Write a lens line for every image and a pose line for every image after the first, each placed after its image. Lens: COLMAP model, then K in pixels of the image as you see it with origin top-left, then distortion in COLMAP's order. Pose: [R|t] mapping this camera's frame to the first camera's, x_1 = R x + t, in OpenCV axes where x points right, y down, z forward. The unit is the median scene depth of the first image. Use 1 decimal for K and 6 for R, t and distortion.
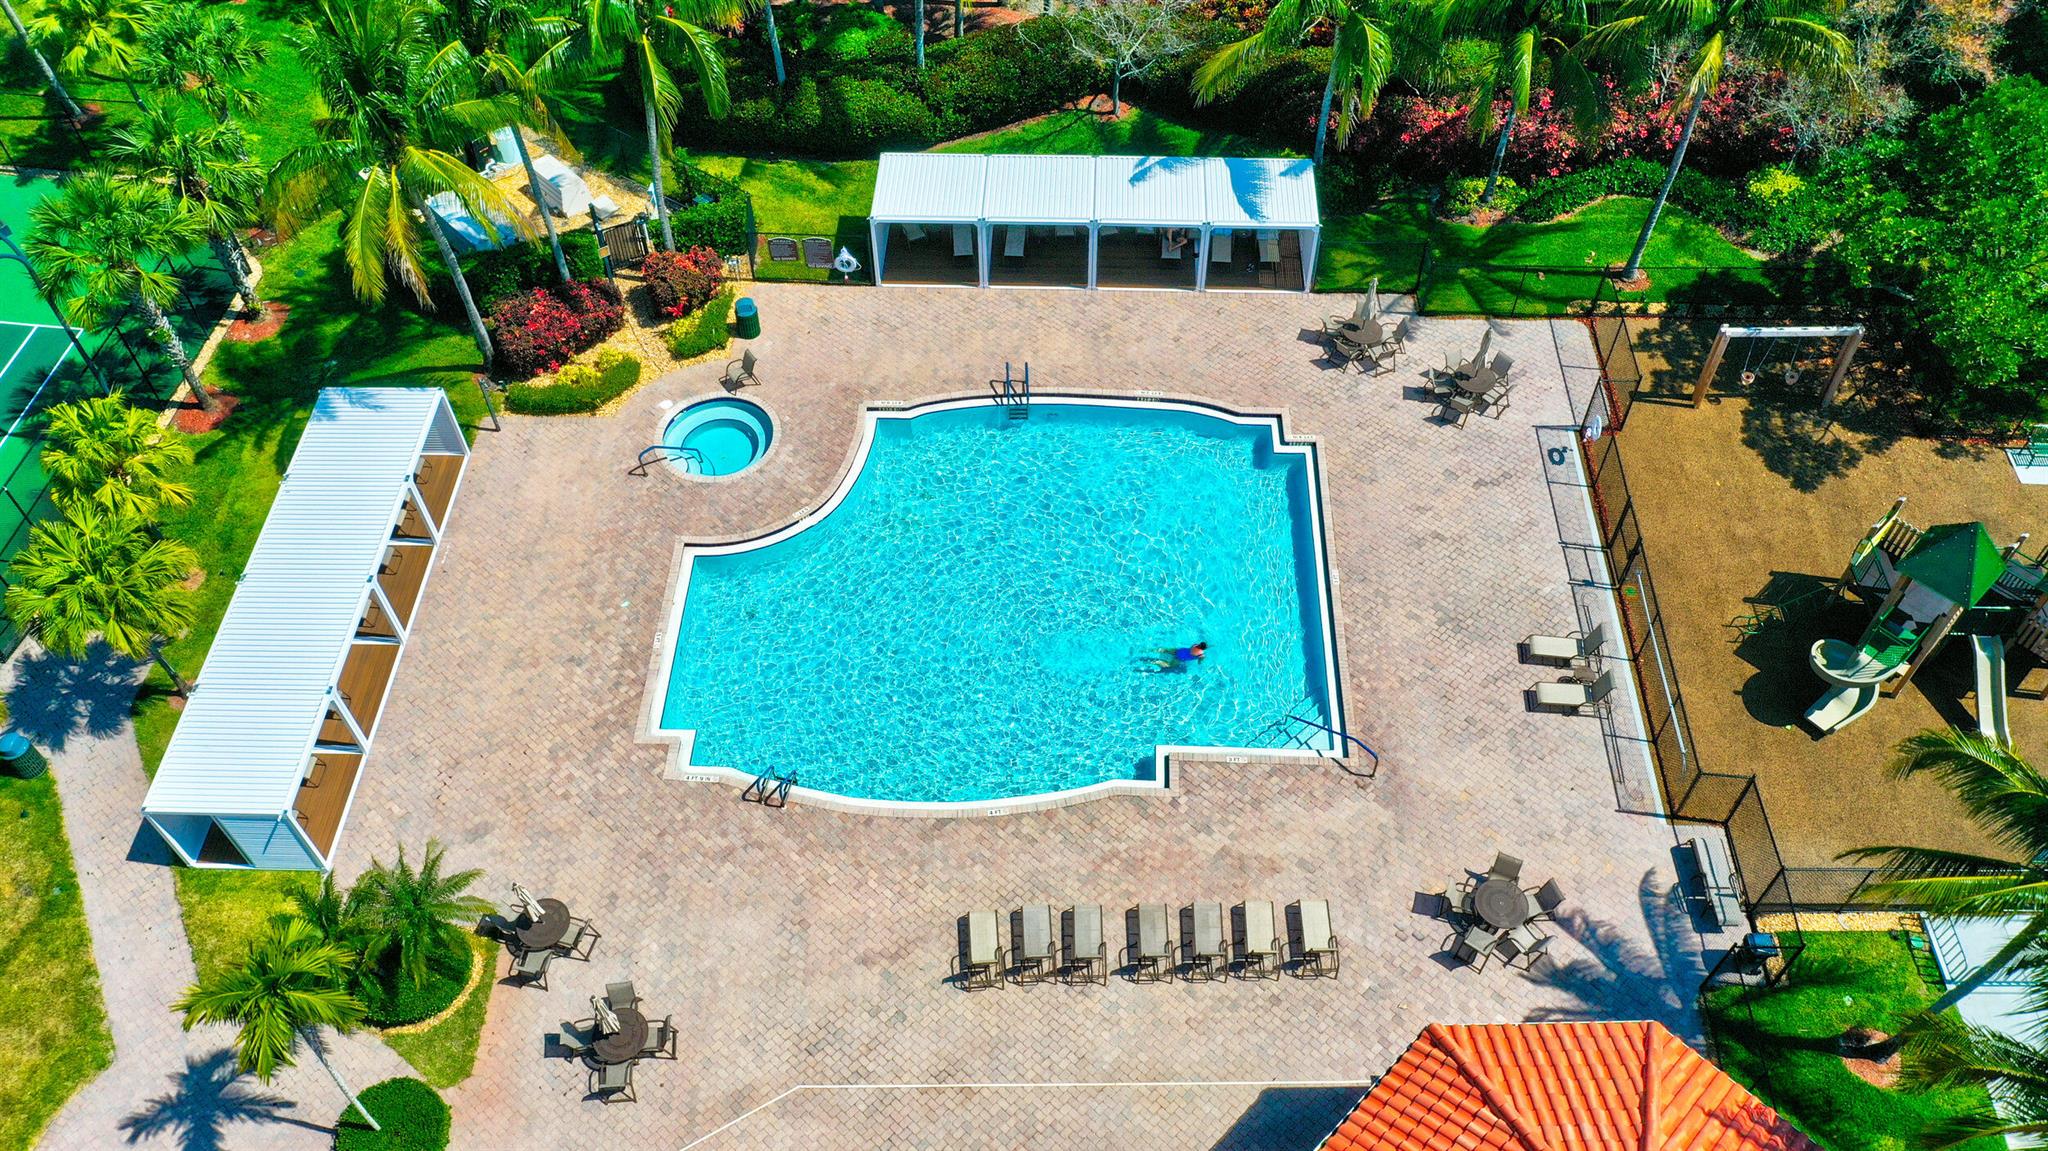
lens RADIAL K [[1623.2, 0, 1024.0], [0, 1623.2, 575.5], [0, 0, 1]] dist [-0.006222, -0.007296]
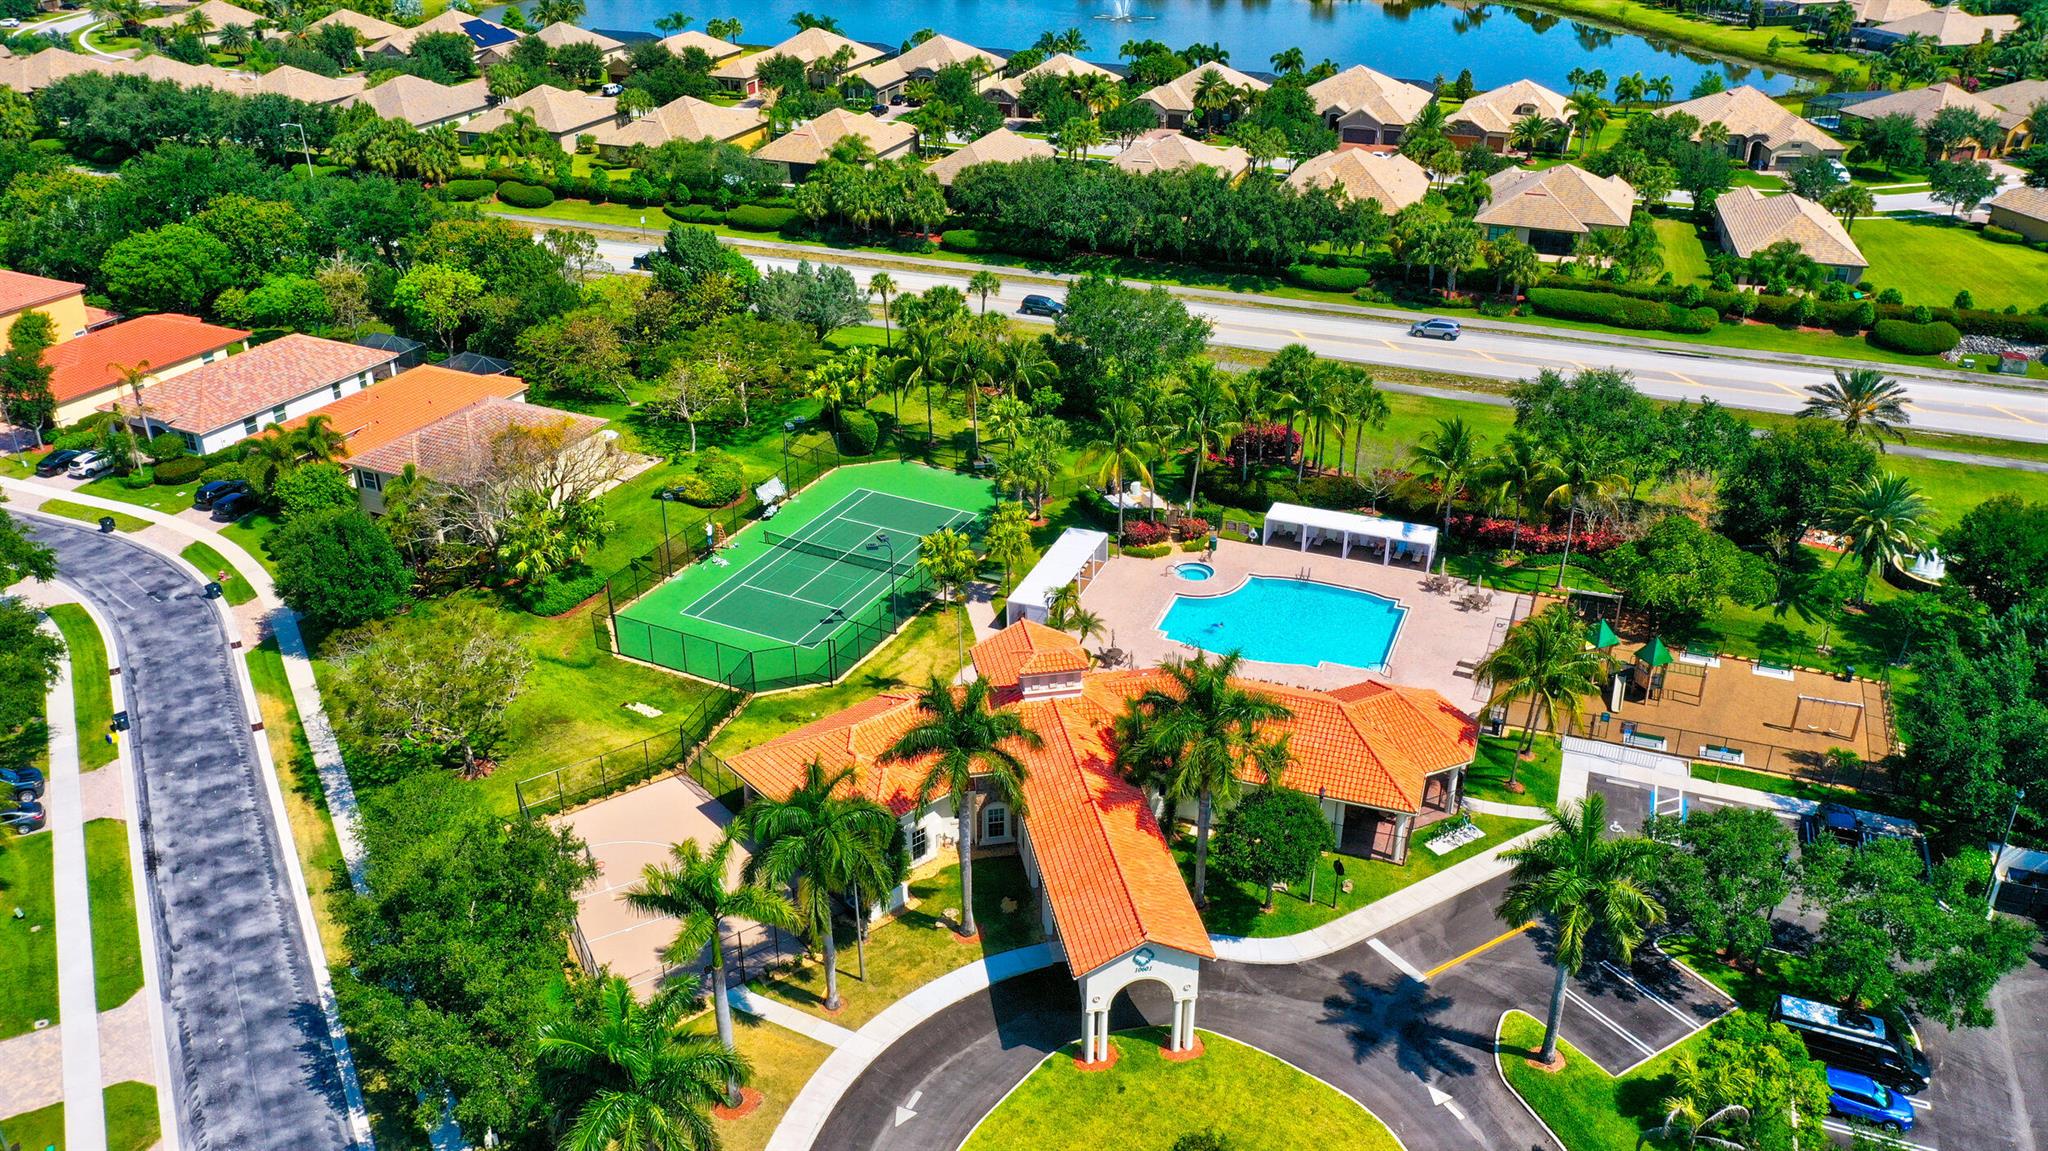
lens RADIAL K [[1623.2, 0, 1024.0], [0, 1623.2, 575.5], [0, 0, 1]] dist [-0.006222, -0.007296]
pose [[0.943453, 0.156810, -0.292074, 0.366010], [-0.261571, 0.893396, -0.365272, 1.058377], [0.203659, 0.421015, 0.883894, -1.584398]]
